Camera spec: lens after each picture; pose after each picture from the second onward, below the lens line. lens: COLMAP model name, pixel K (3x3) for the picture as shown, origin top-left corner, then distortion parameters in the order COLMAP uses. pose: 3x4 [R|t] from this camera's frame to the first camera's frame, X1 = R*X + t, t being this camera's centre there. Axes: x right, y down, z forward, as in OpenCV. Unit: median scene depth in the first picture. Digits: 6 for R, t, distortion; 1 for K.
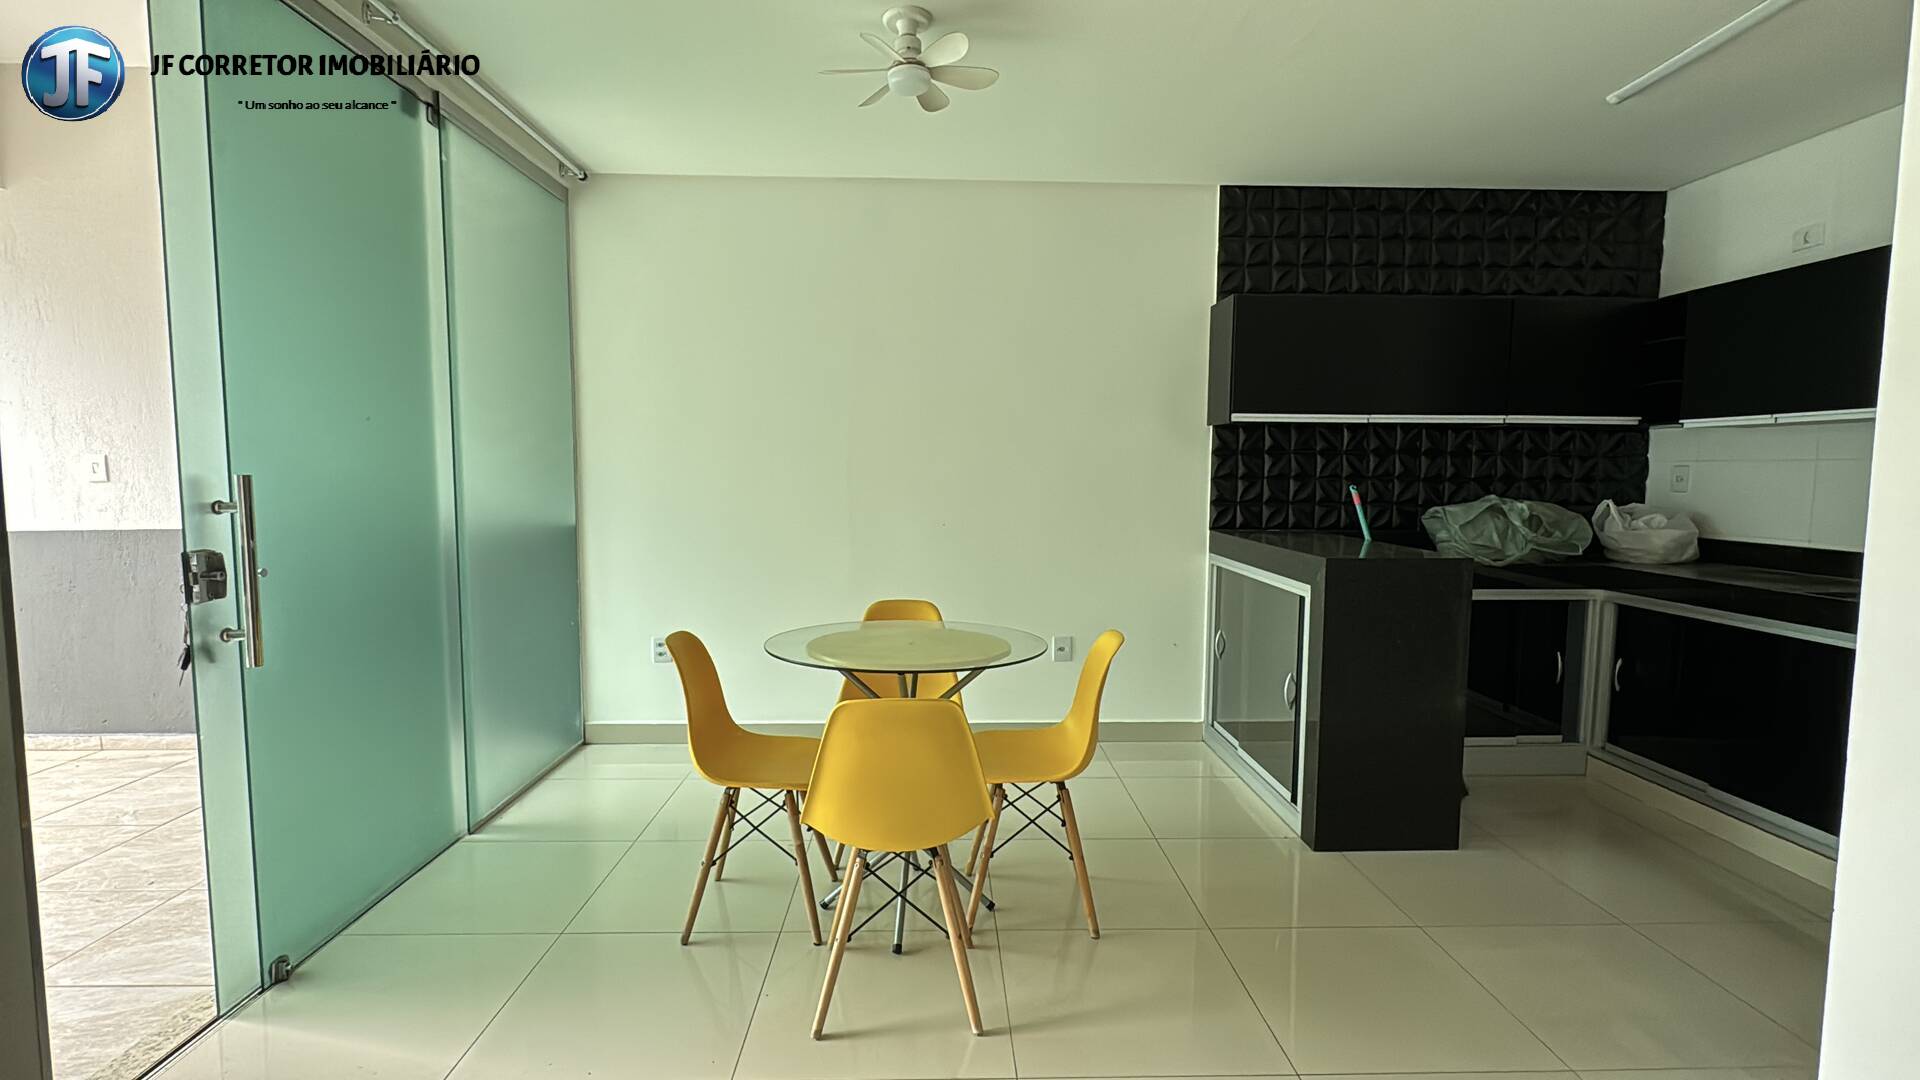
lens RADIAL K [[881.8, 0, 953.2], [0, 881.8, 548.3], [0, 0, 1]] dist [-0.005614, 0.001464]
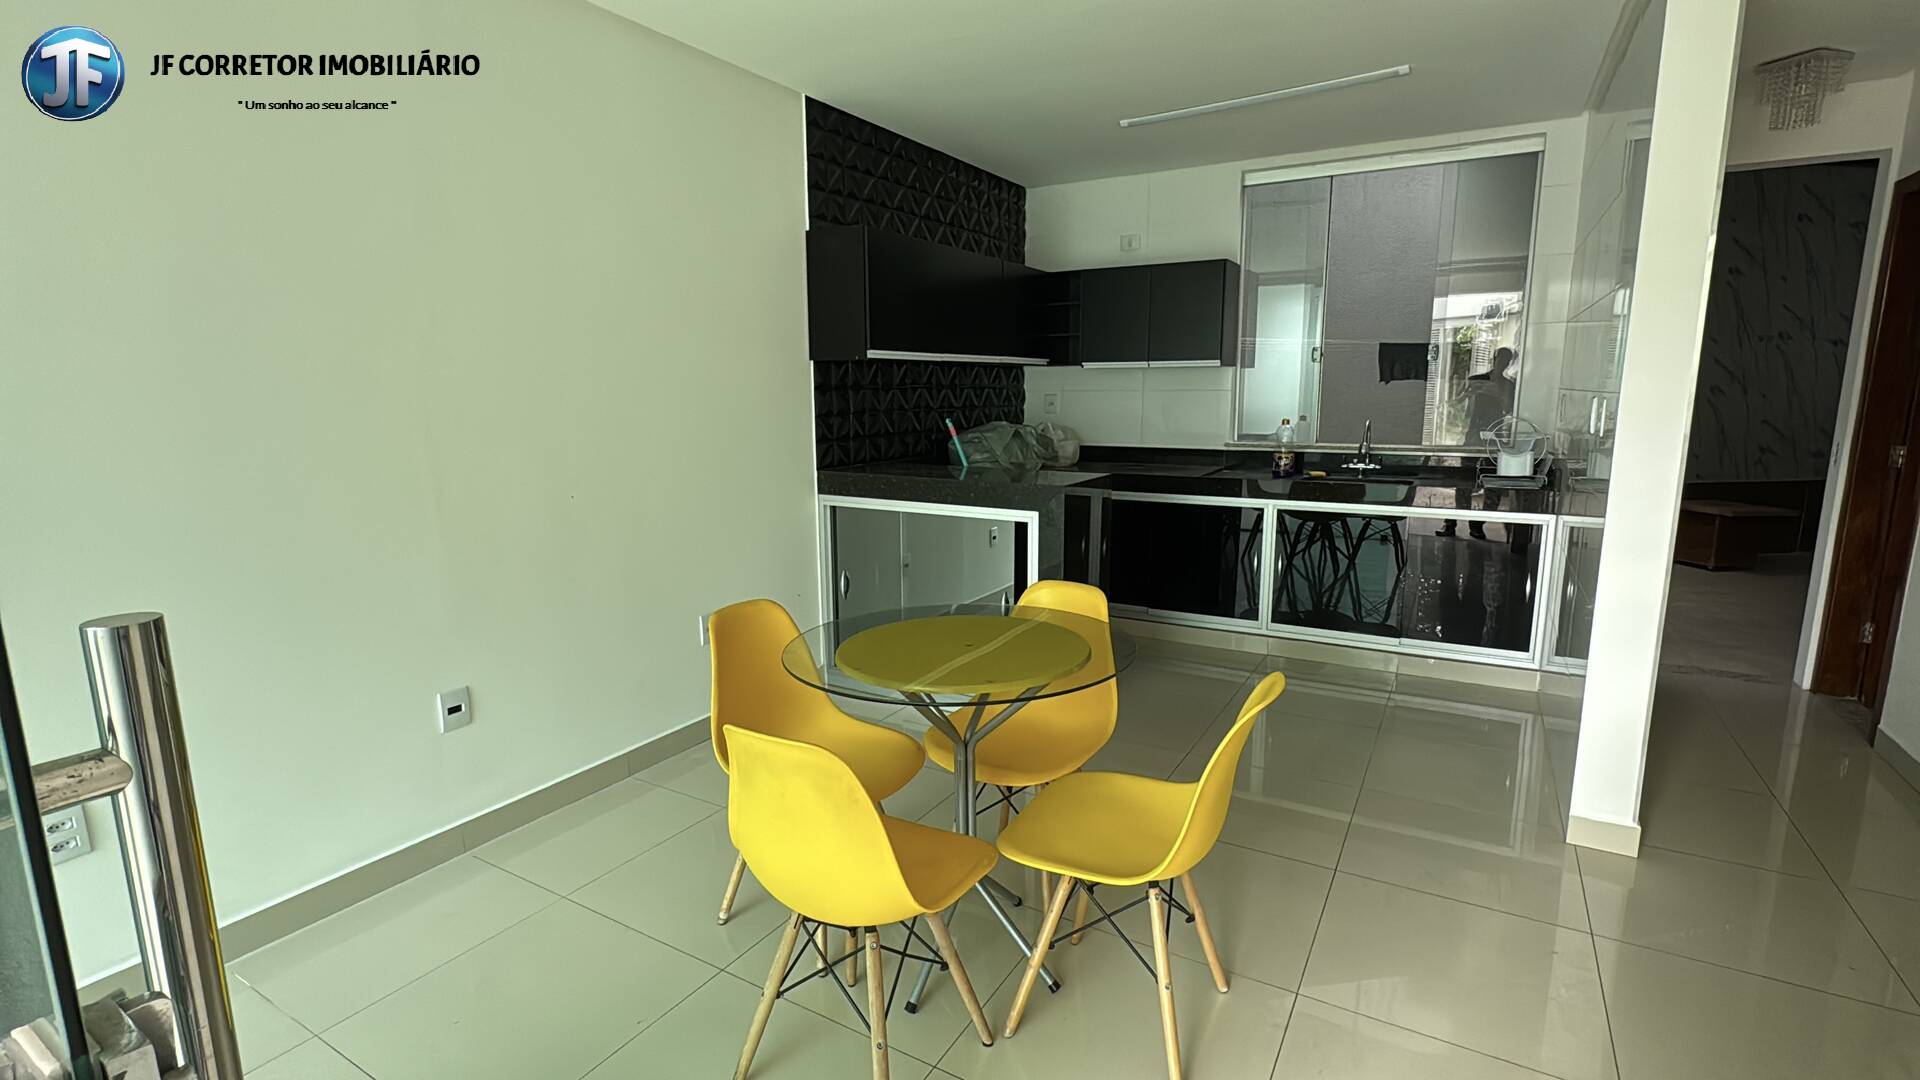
lens RADIAL K [[881.8, 0, 957.3], [0, 881.8, 547.8], [0, 0, 1]] dist [-0.005614, 0.001464]
pose [[0.526845, -0.163834, 0.834022, -0.460066], [0.085945, 0.986486, 0.139493, -0.060724], [-0.845605, -0.001811, 0.533806, 0.372462]]
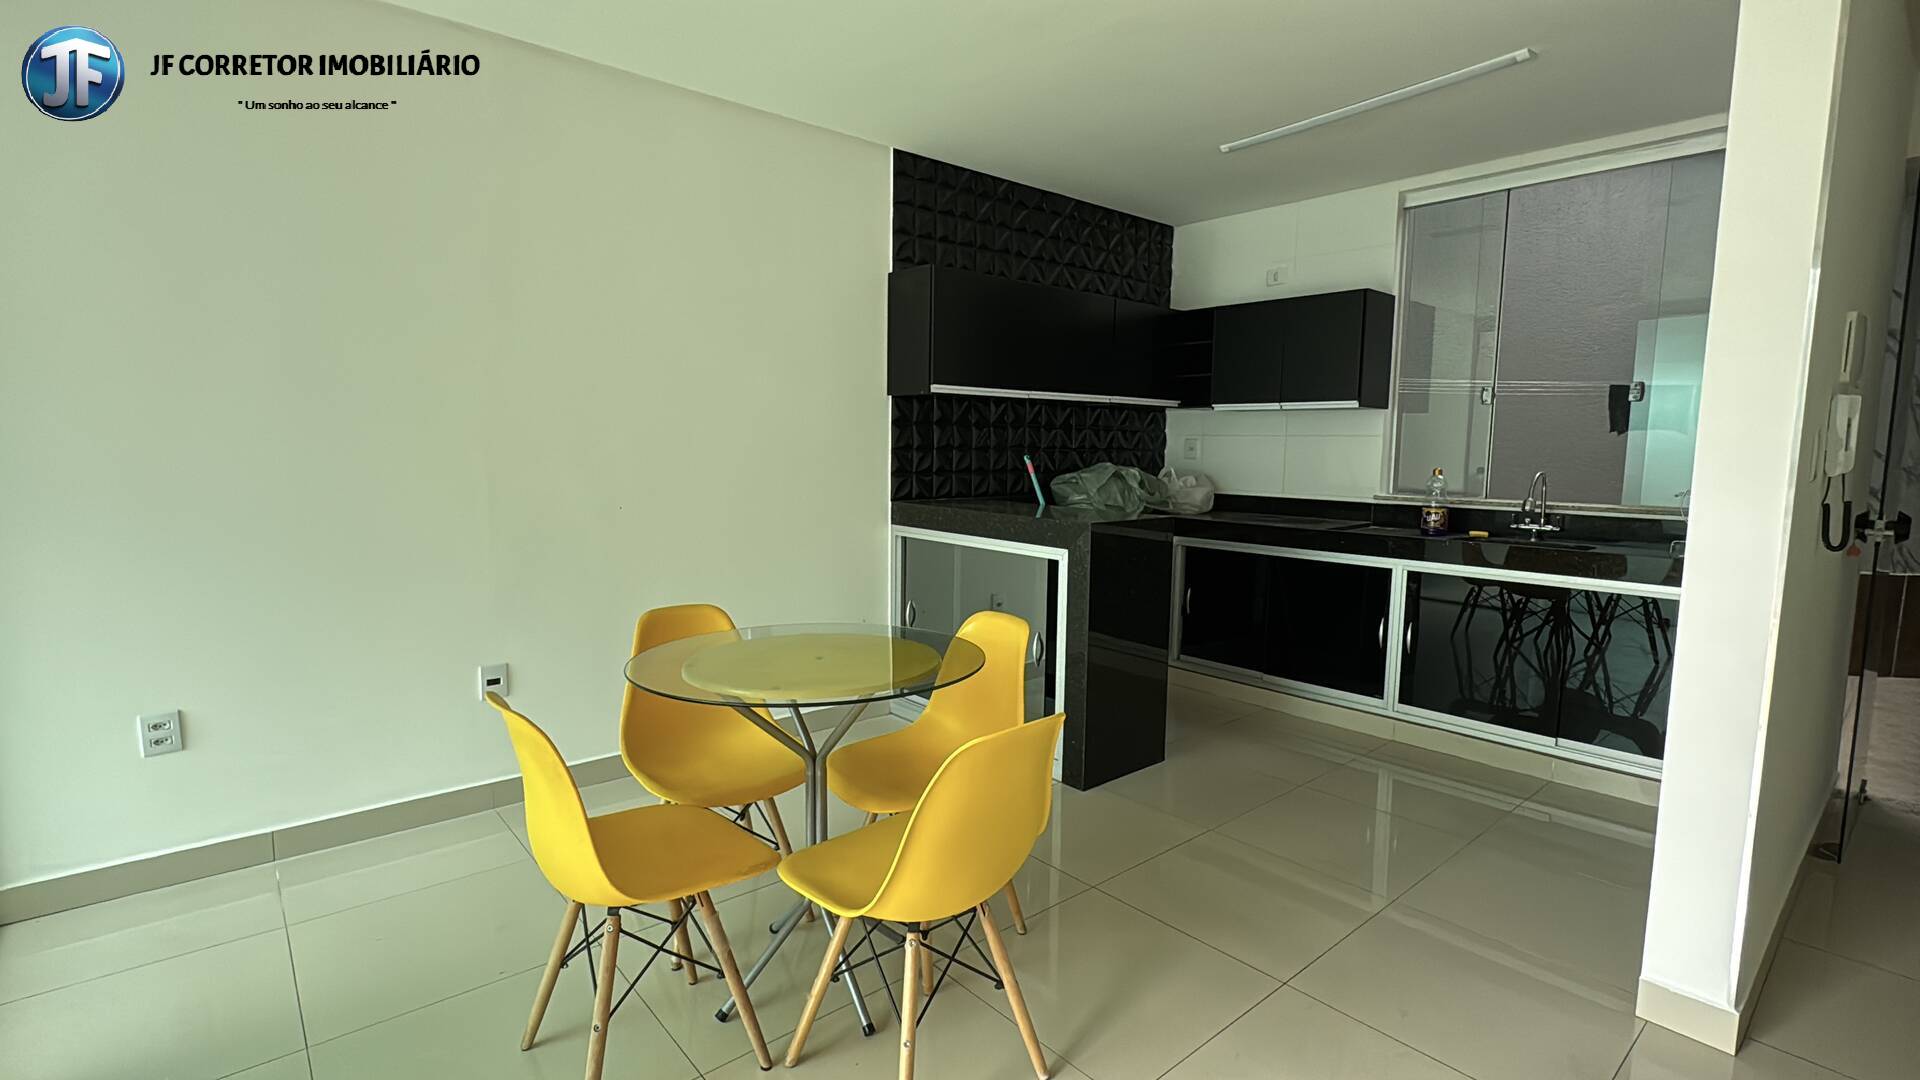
lens RADIAL K [[881.8, 0, 956.0], [0, 881.8, 545.8], [0, 0, 1]] dist [-0.005614, 0.001464]
pose [[0.773226, -0.071156, 0.630125, -0.291118], [0.049322, 0.997423, 0.052110, -0.019697], [-0.632209, -0.009214, 0.774743, 0.193585]]
